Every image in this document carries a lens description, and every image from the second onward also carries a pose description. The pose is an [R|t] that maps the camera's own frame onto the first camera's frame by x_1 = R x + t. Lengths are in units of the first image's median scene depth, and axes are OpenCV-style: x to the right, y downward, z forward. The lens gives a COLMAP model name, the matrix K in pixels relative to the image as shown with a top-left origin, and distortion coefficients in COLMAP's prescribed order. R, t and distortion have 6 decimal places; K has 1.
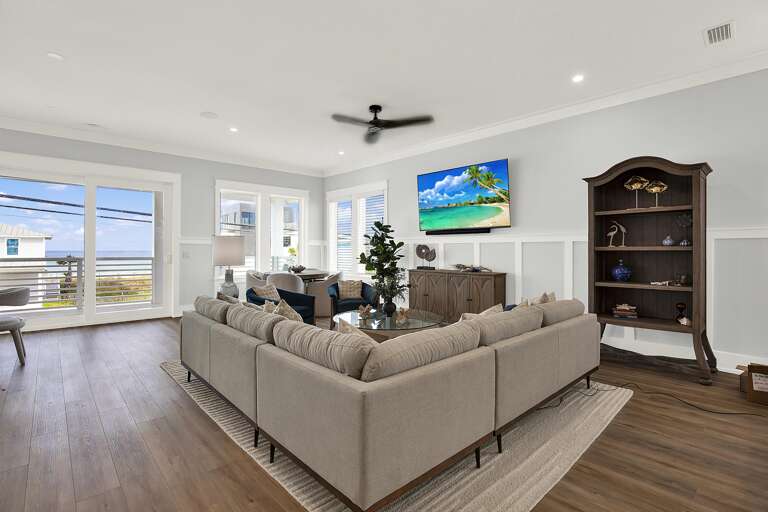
lens RADIAL K [[366.3, 0, 385.6], [0, 366.3, 255.3], [0, 0, 1]] dist [-0.005916, 0.000022]
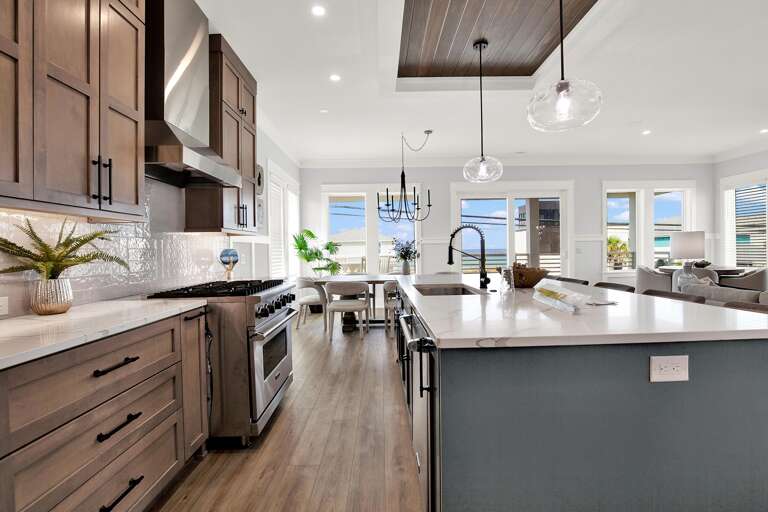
lens RADIAL K [[366.3, 0, 386.8], [0, 366.3, 253.6], [0, 0, 1]] dist [-0.005916, 0.000022]
pose [[0.754238, -0.008282, -0.656549, -0.206871], [0.009551, 0.999953, -0.001641, 0.002972], [0.656531, -0.005033, 0.754282, -0.213336]]
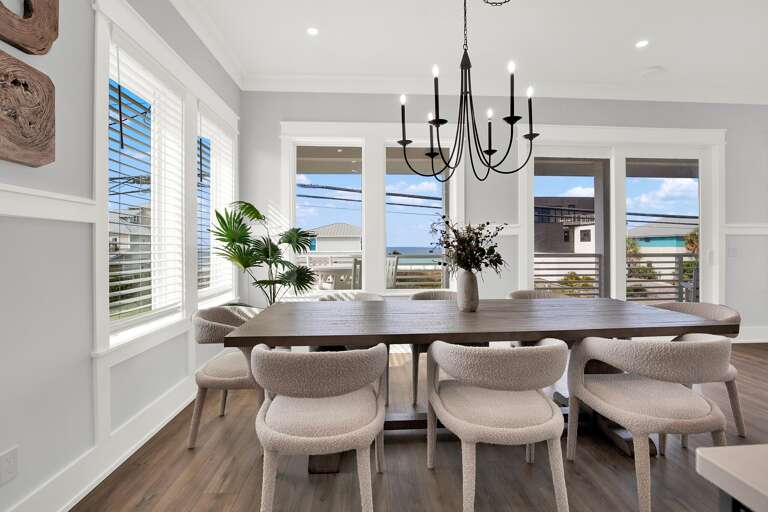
lens RADIAL K [[366.3, 0, 385.3], [0, 366.3, 252.2], [0, 0, 1]] dist [-0.005916, 0.000022]
pose [[0.787971, 0.004691, -0.615695, -0.527892], [-0.002653, 0.999988, 0.004224, -0.000438], [0.615707, -0.001694, 0.787973, 0.080285]]
